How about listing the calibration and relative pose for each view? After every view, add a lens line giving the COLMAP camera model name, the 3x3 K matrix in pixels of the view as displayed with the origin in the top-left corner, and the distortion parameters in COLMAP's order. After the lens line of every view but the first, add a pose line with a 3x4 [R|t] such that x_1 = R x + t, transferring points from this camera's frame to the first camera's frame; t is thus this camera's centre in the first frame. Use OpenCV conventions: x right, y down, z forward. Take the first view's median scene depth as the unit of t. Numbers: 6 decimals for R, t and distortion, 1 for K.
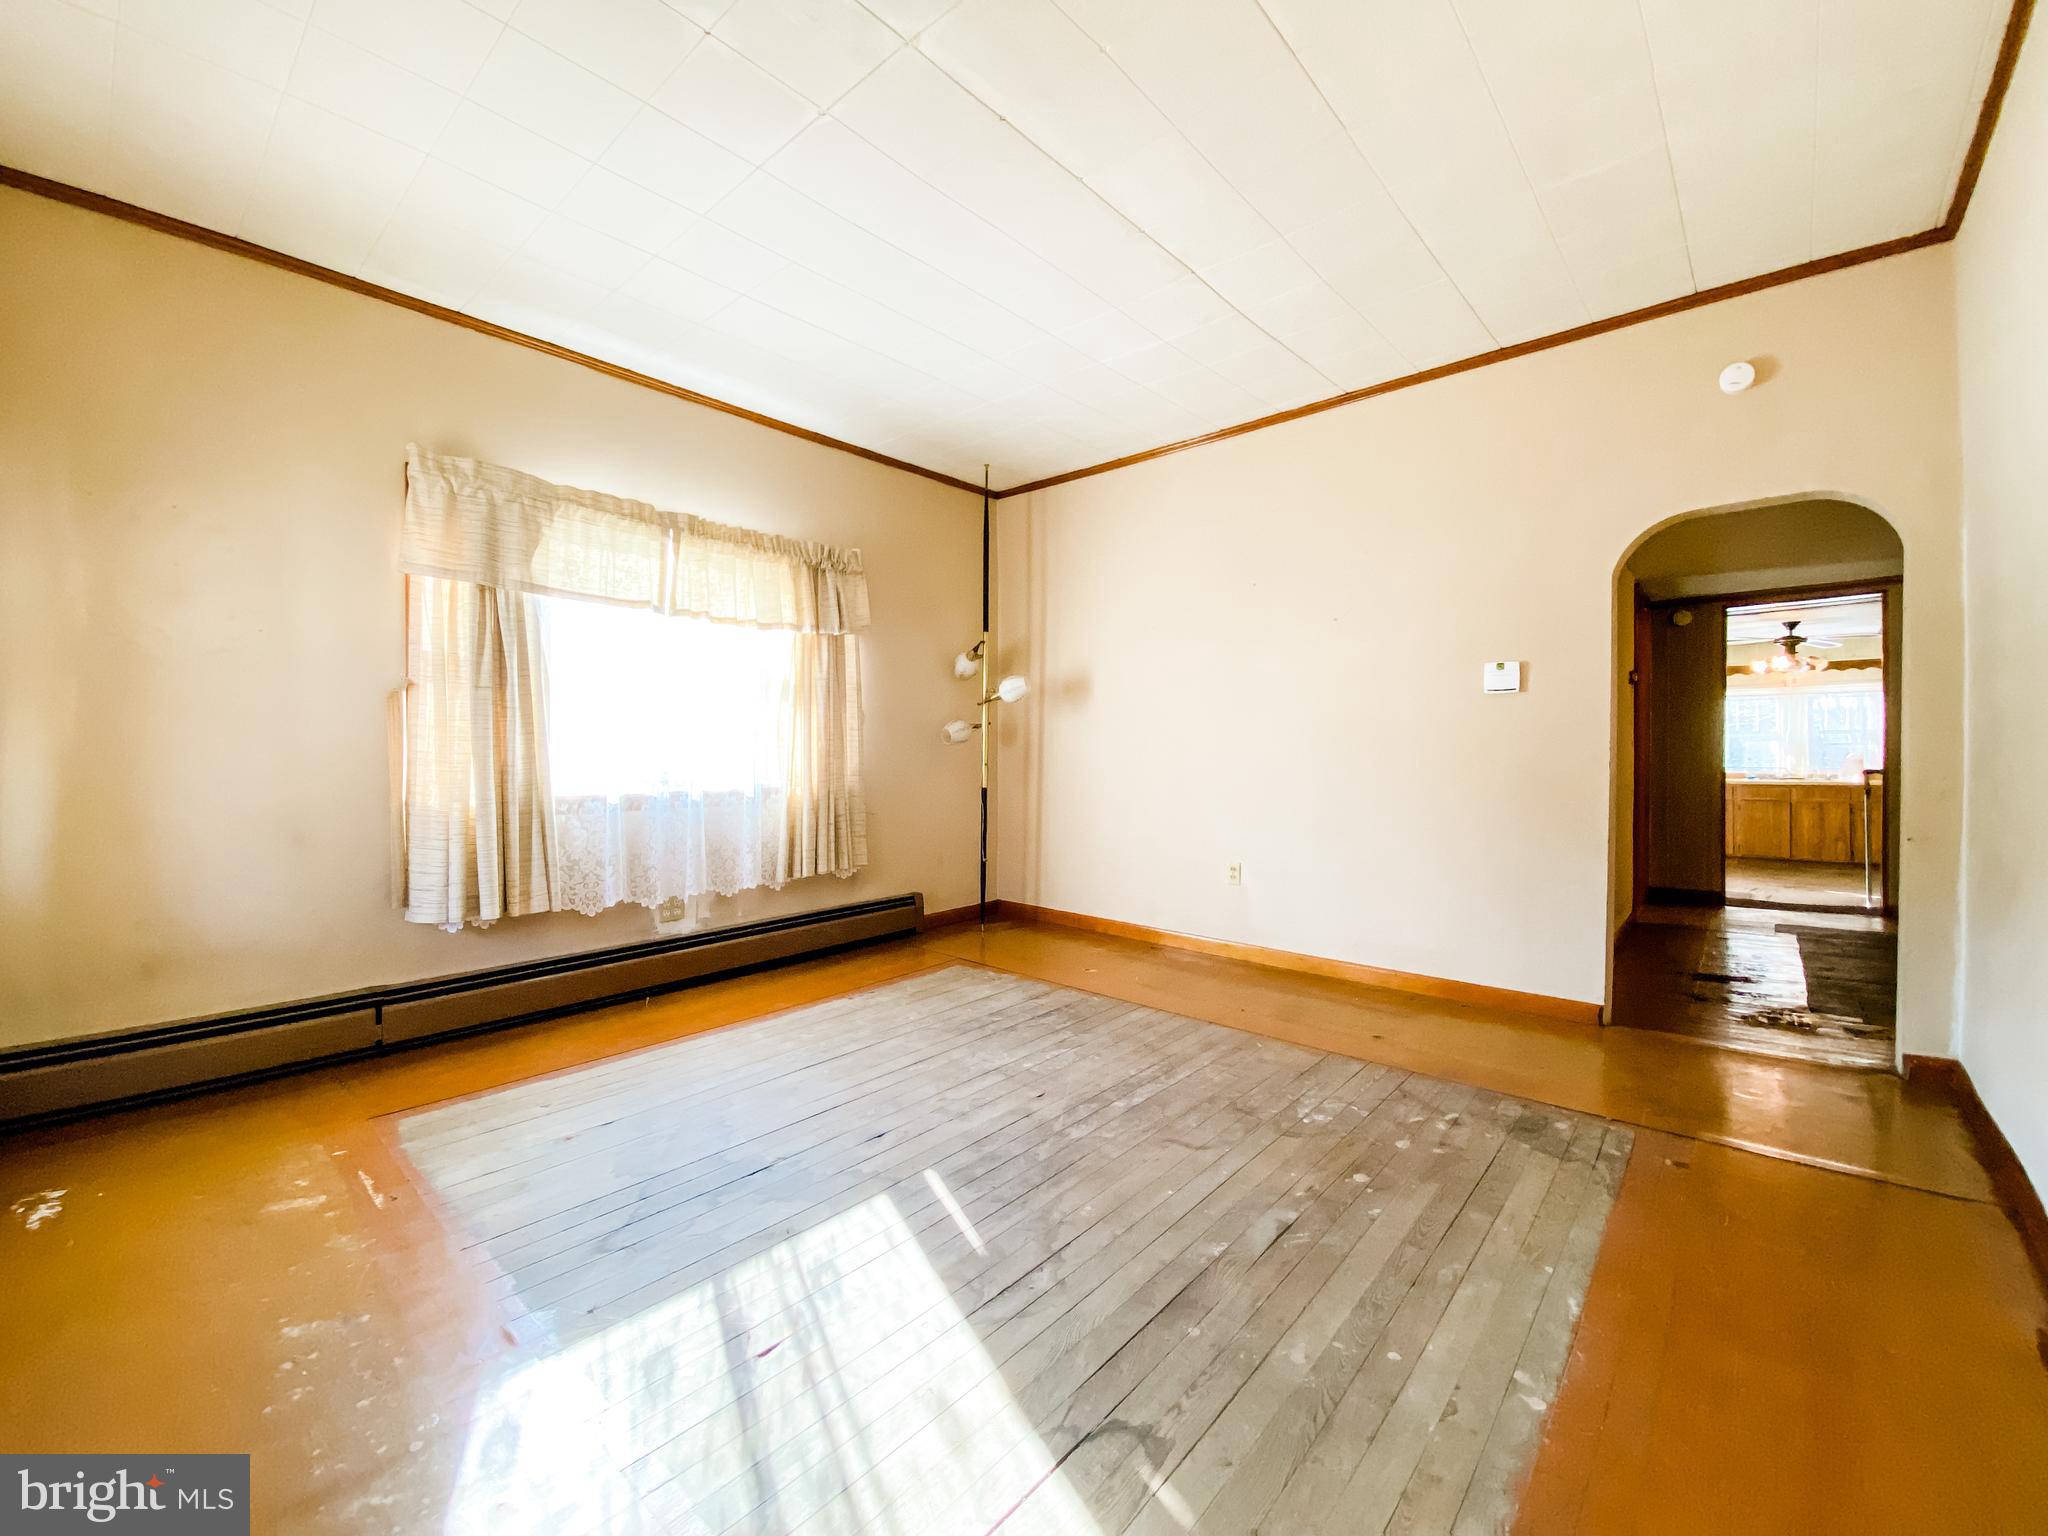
lens RADIAL K [[785.8, 0, 1024.0], [0, 785.8, 768.0], [0, 0, 1]] dist [0.031543, -0.017853]
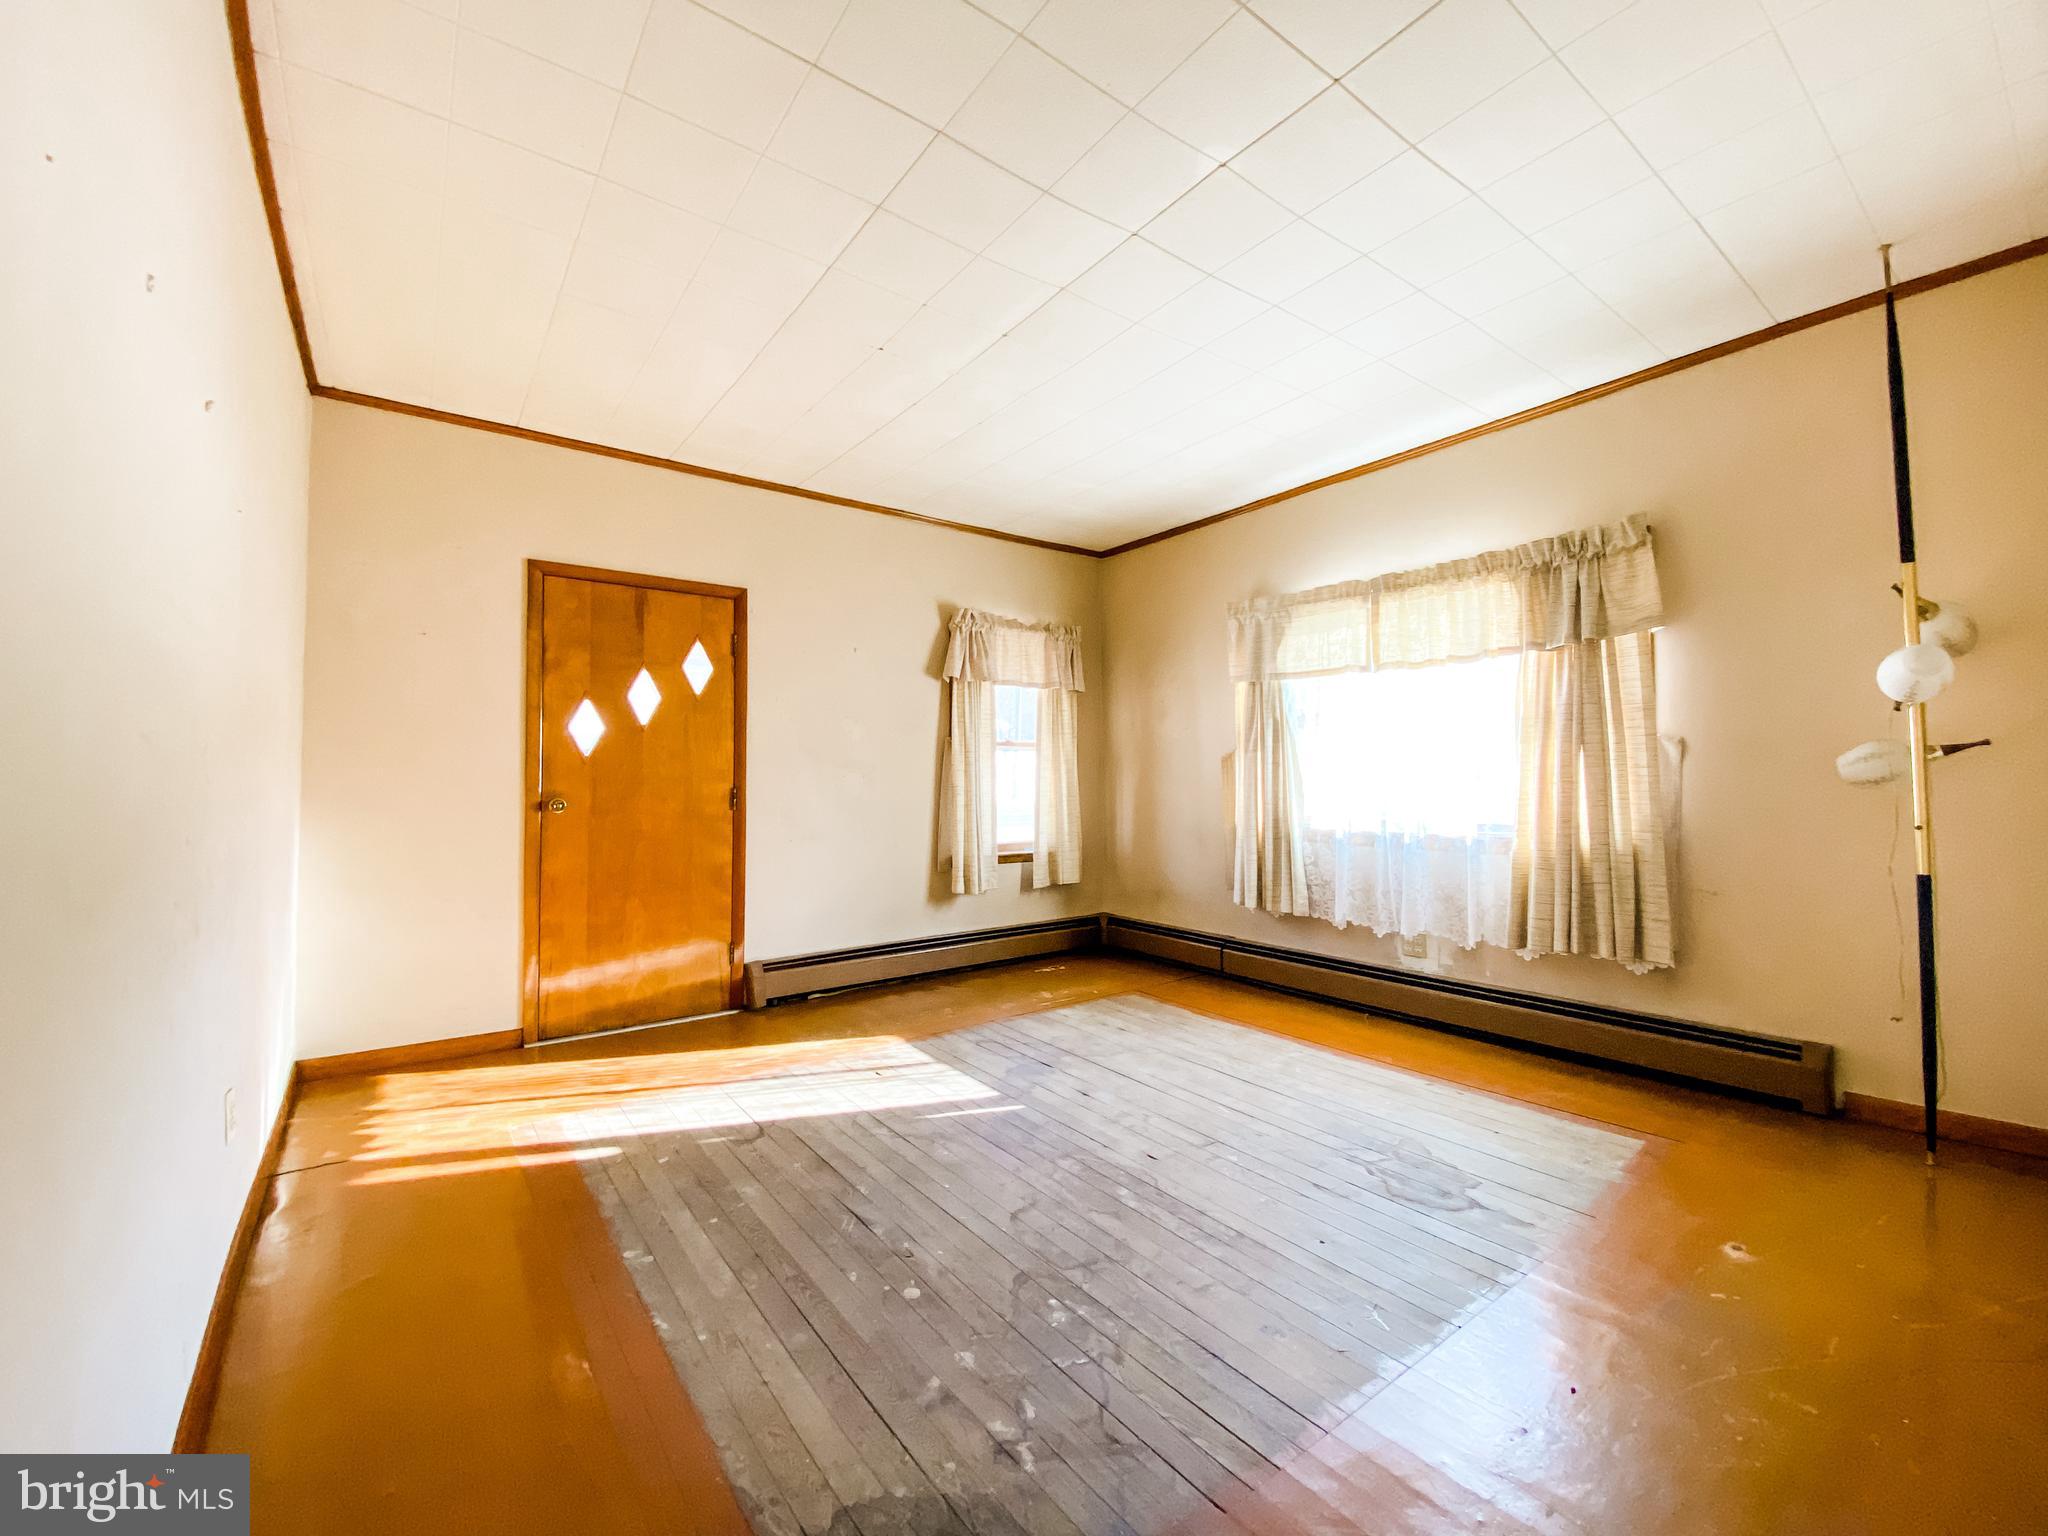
lens RADIAL K [[785.8, 0, 1024.0], [0, 785.8, 768.0], [0, 0, 1]] dist [0.031543, -0.017853]
pose [[-0.156204, -0.016308, -0.987590, 0.996925], [-0.016395, 0.999769, -0.013916, -0.048968], [0.987589, 0.014017, -0.156435, 0.965819]]
